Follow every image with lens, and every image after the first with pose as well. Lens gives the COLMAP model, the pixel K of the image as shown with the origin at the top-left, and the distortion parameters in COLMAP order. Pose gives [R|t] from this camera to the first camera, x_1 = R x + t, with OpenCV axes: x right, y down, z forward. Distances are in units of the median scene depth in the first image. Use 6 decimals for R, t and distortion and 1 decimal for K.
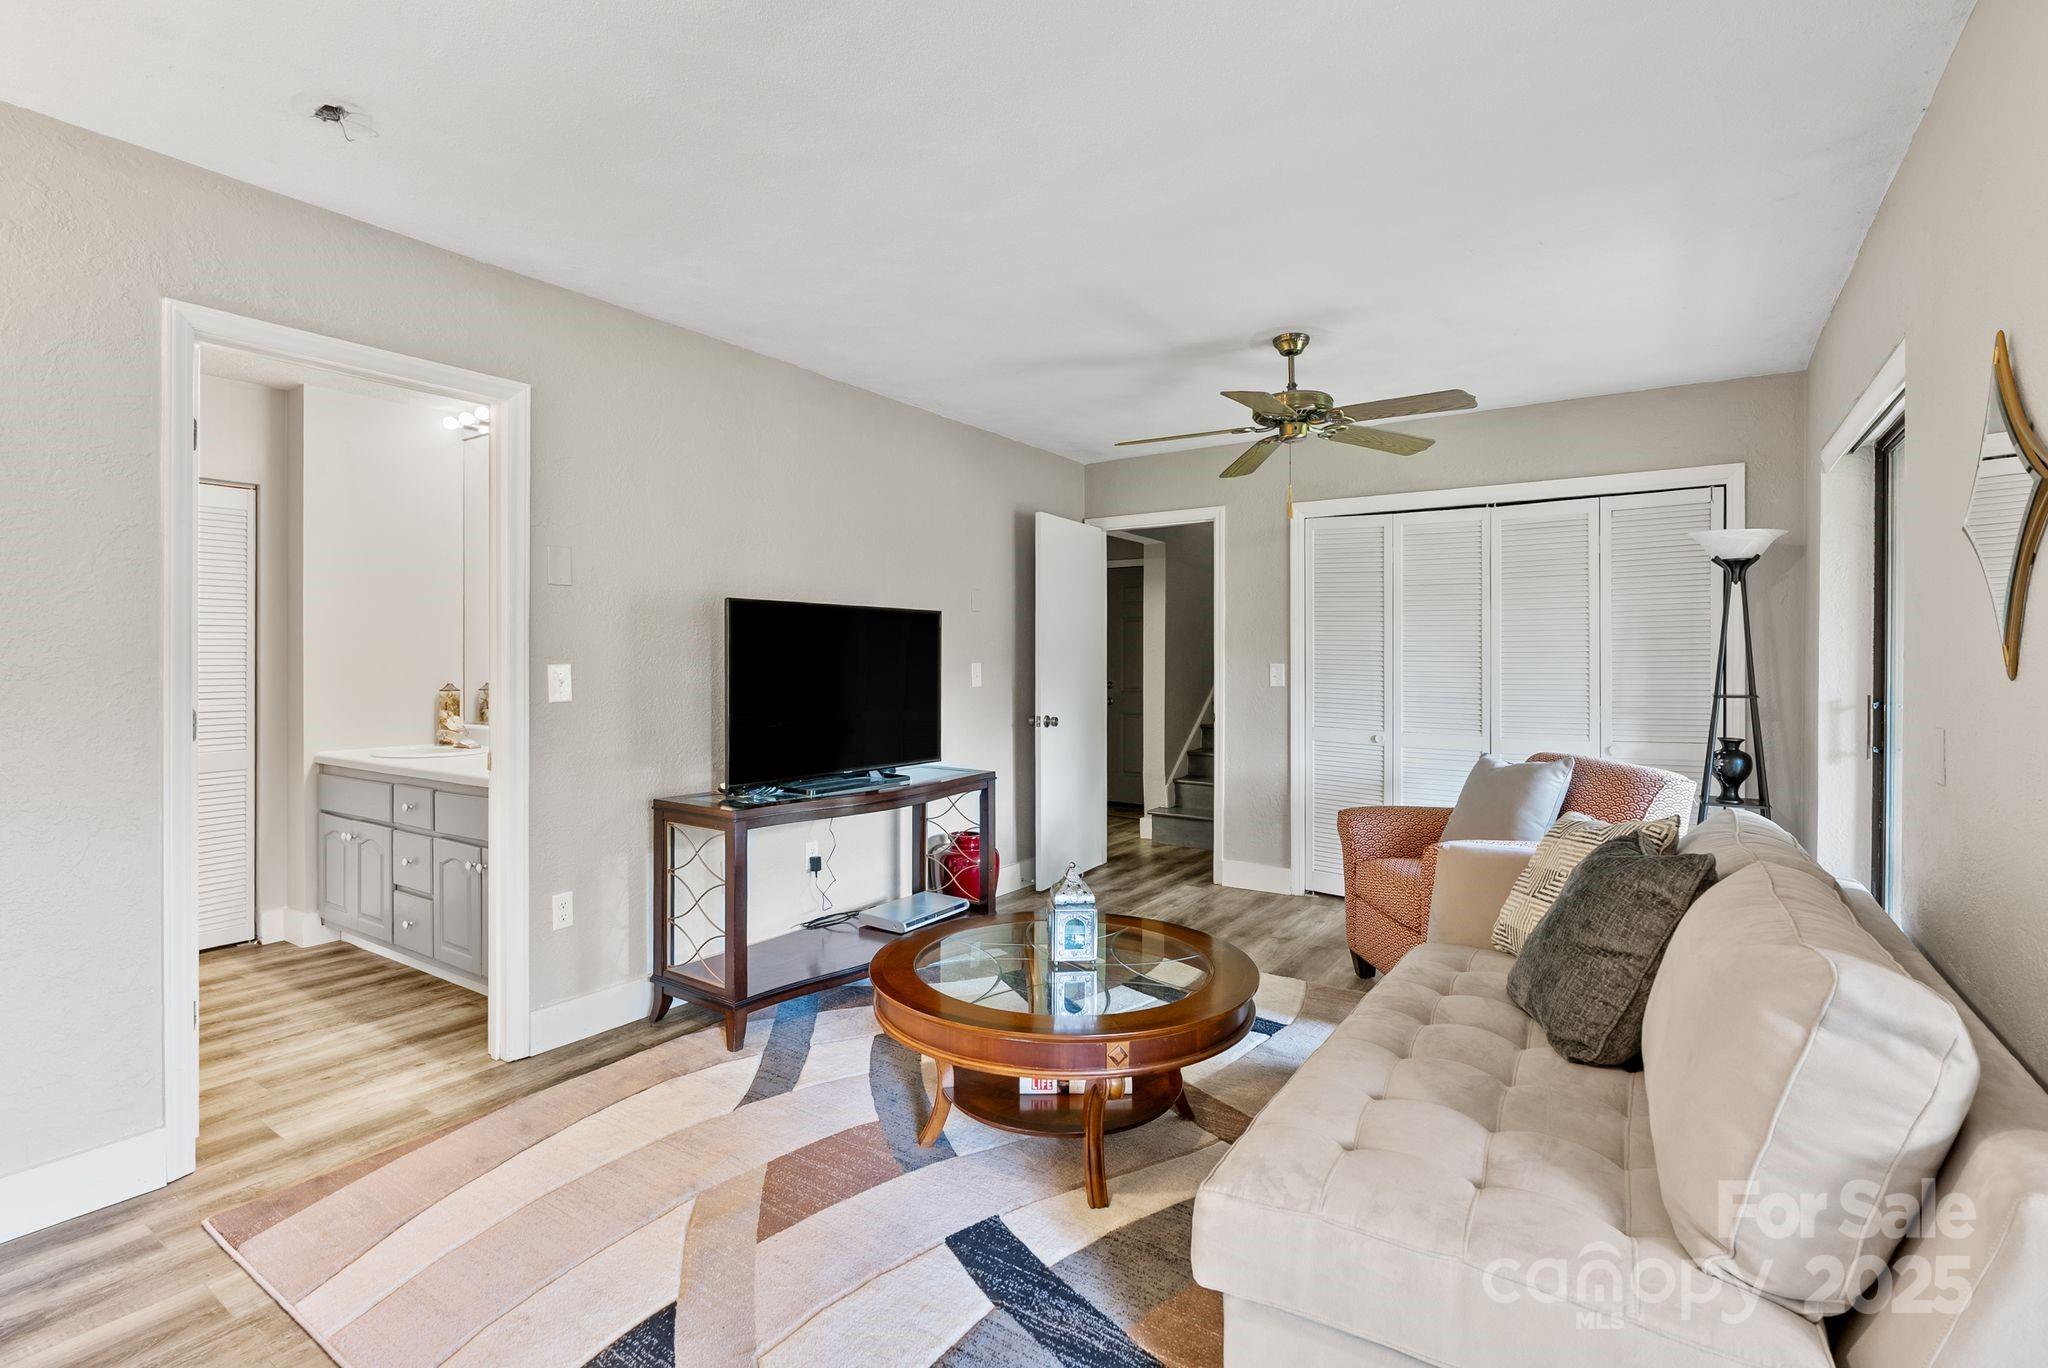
lens RADIAL K [[935.9, 0, 1037.5], [0, 935.9, 690.5], [0, 0, 1]] dist [-0.000639, 0.000627]
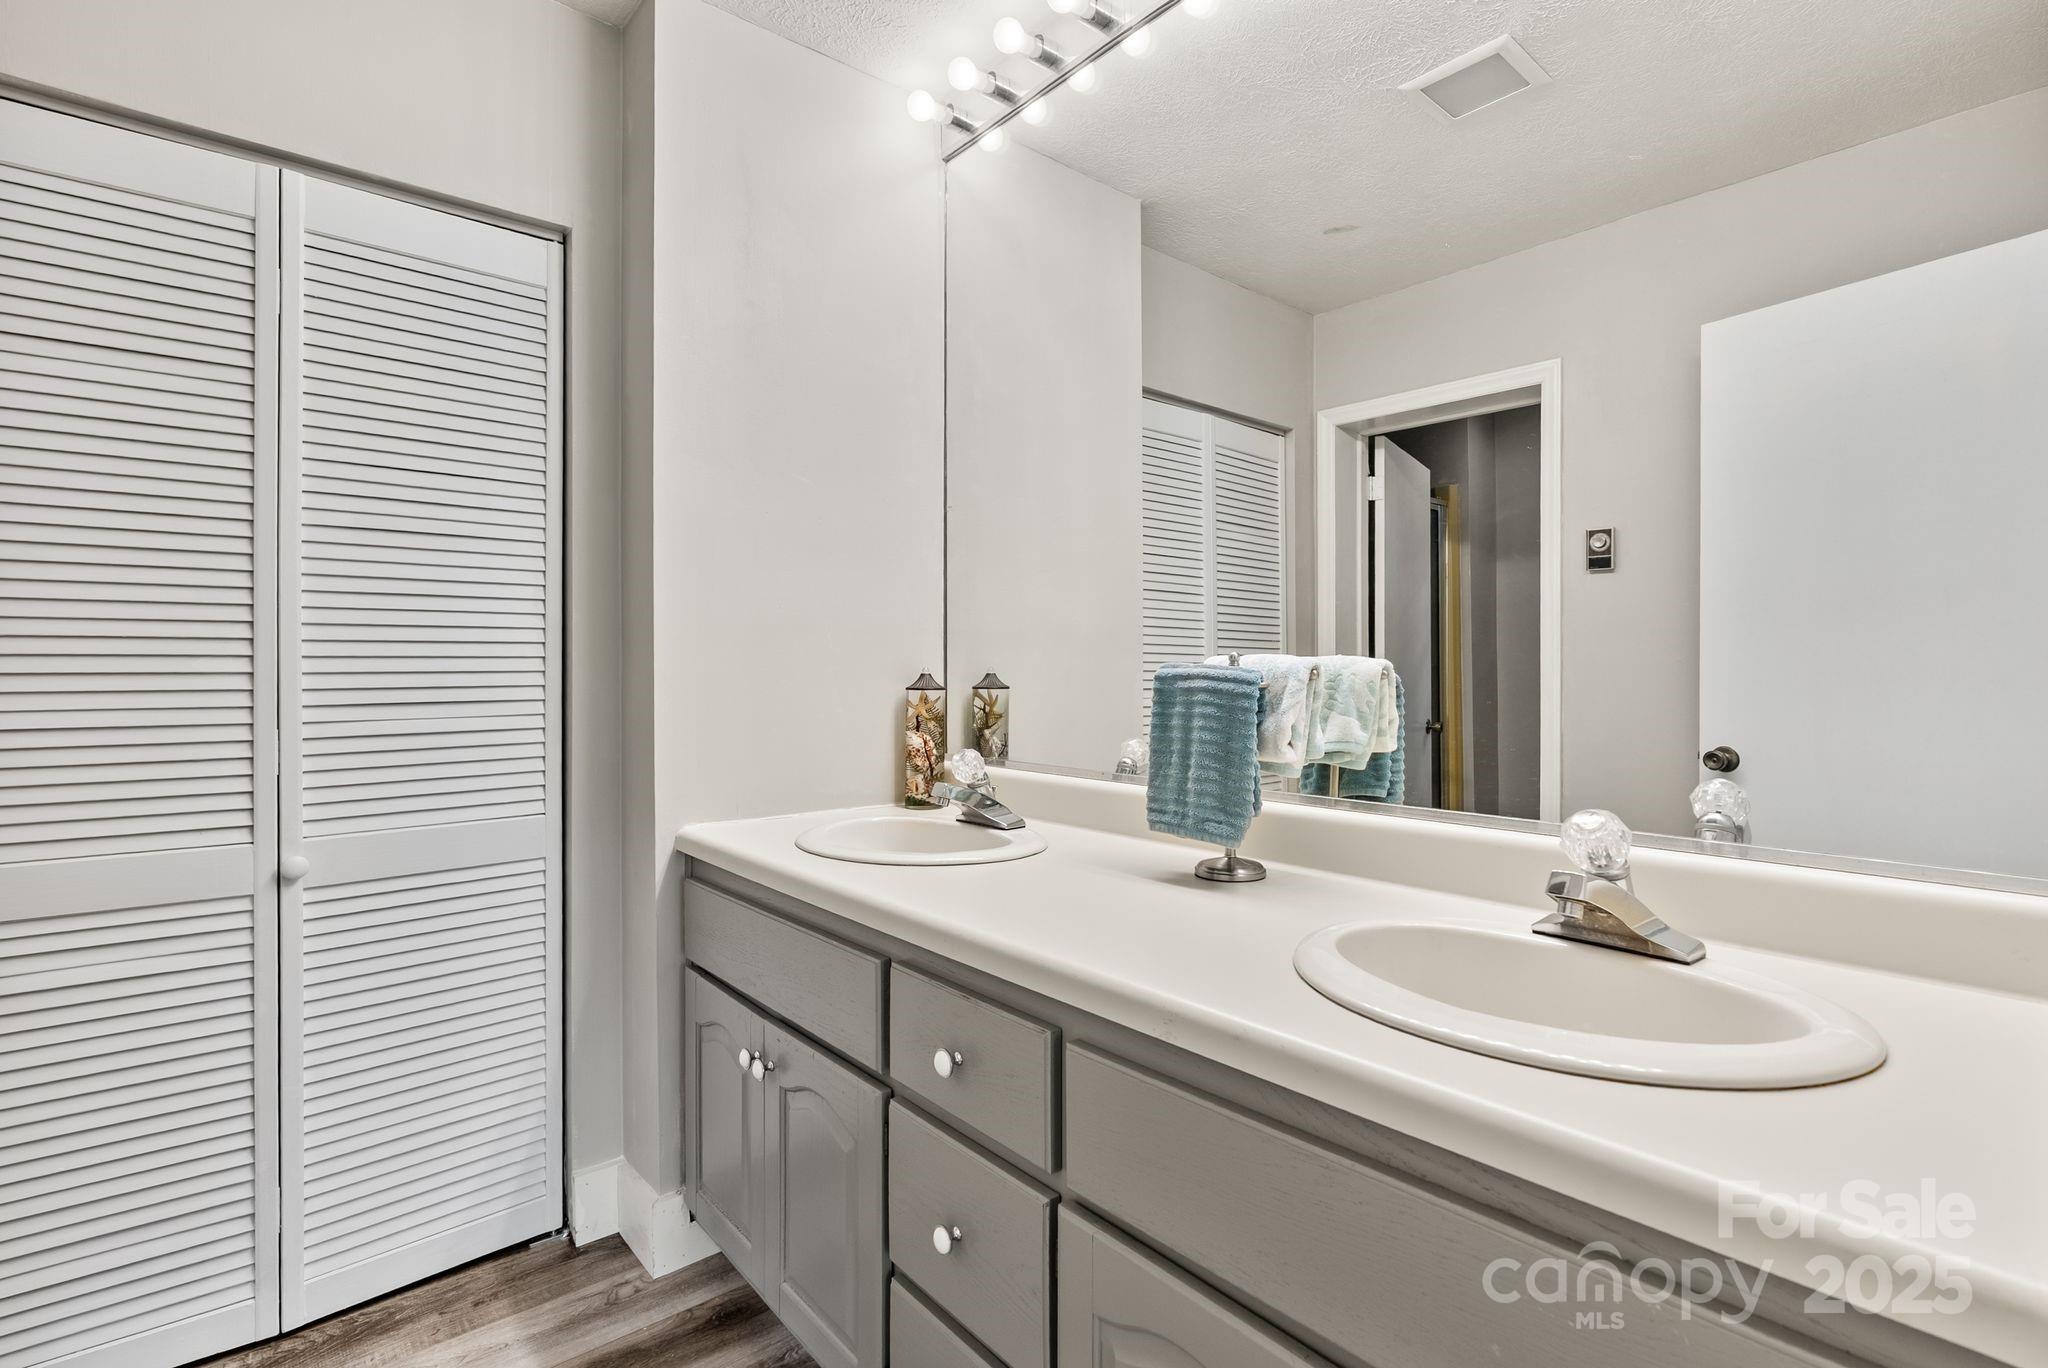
lens RADIAL K [[935.9, 0, 1010.2], [0, 935.9, 670.1], [0, 0, 1]] dist [-0.000639, 0.000627]
pose [[0.965322, -0.002282, -0.261051, -0.500886], [0.001969, 0.999997, -0.001460, -0.009283], [0.261053, 0.000895, 0.965324, 0.609746]]
